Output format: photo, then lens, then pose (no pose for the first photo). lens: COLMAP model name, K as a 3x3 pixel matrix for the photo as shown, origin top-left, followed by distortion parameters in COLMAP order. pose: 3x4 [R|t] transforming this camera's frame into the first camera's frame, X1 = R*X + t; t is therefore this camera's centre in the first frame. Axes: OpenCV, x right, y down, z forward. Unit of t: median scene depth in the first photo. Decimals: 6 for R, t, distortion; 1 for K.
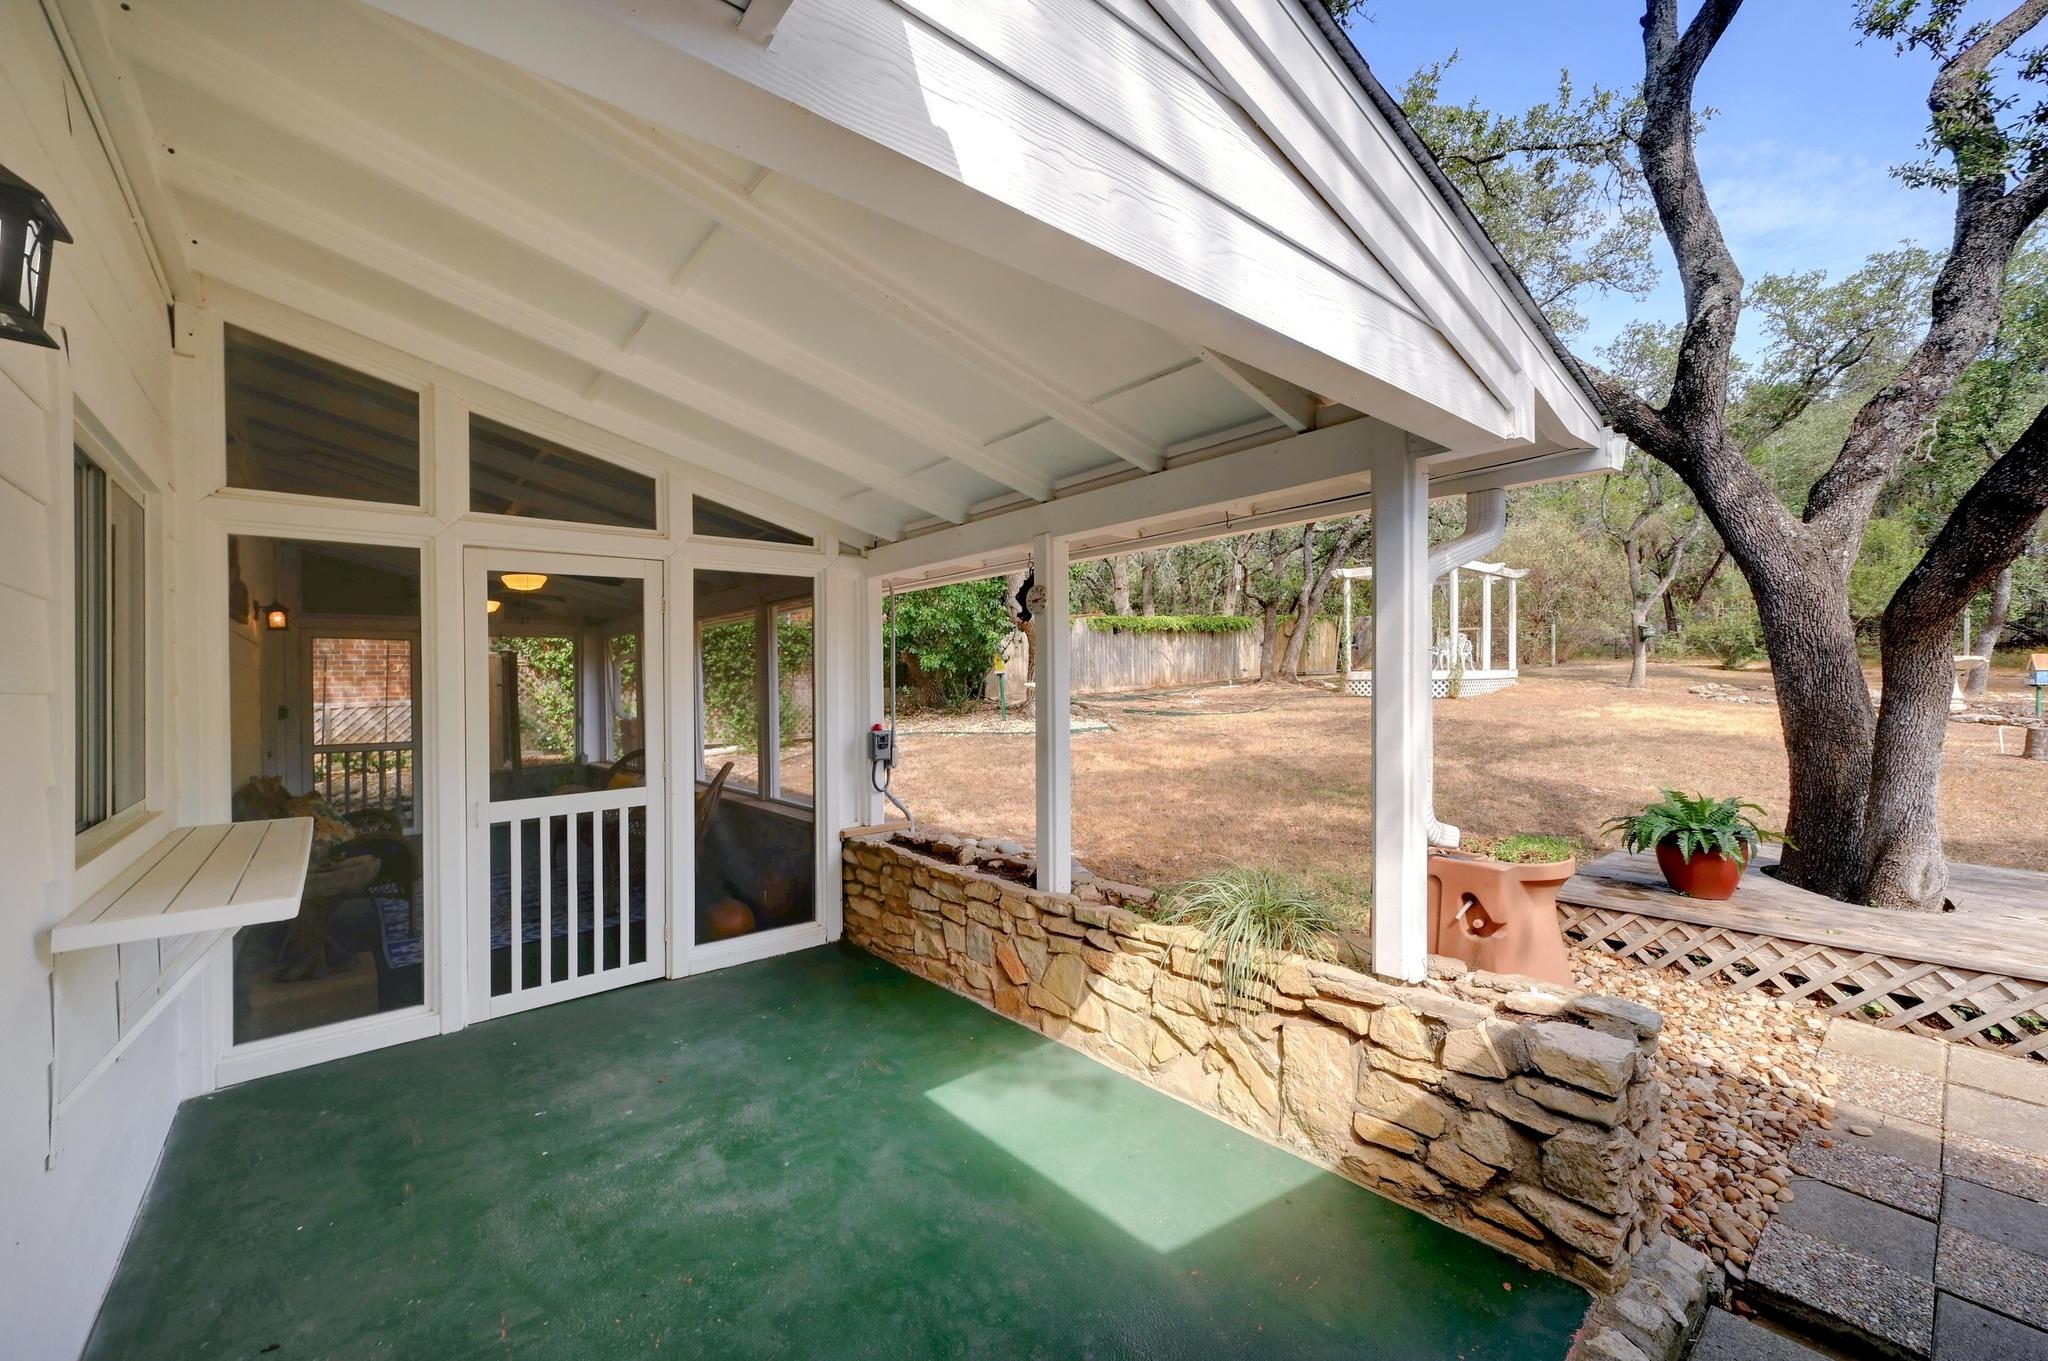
lens RADIAL K [[813.3, 0, 1031.4], [0, 813.3, 682.2], [0, 0, 1]] dist [-0.001869, -0.000502]
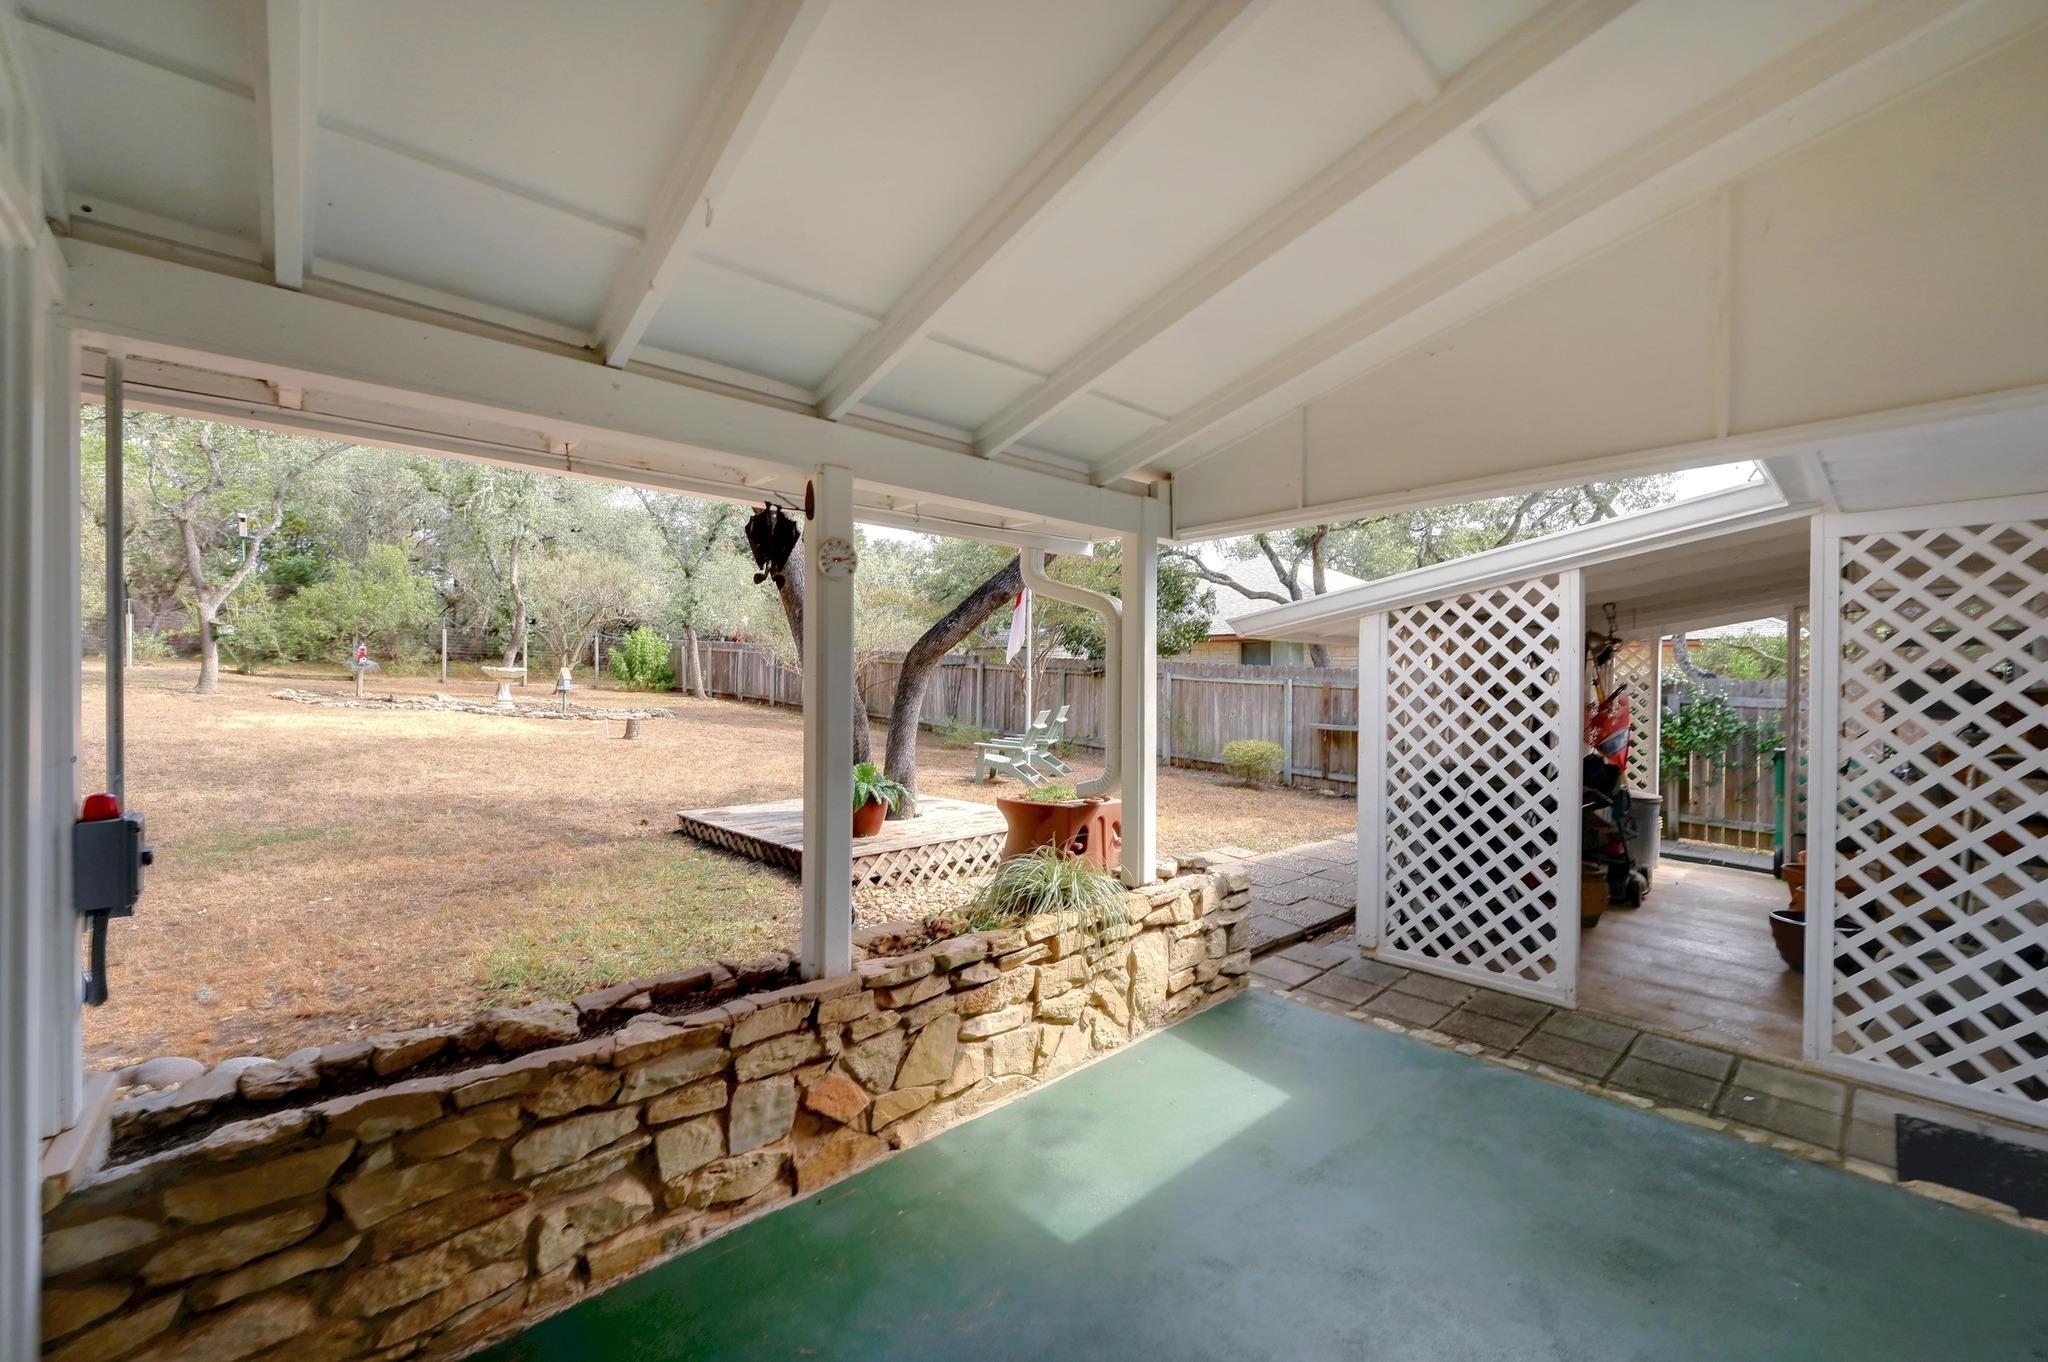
lens RADIAL K [[813.3, 0, 1036.2], [0, 813.3, 684.7], [0, 0, 1]] dist [-0.001869, -0.000502]
pose [[-0.029694, 0.007008, 0.999534, -0.711201], [-0.000541, 0.999975, -0.007027, 0.011911], [-0.999559, -0.000749, -0.029689, 0.872916]]
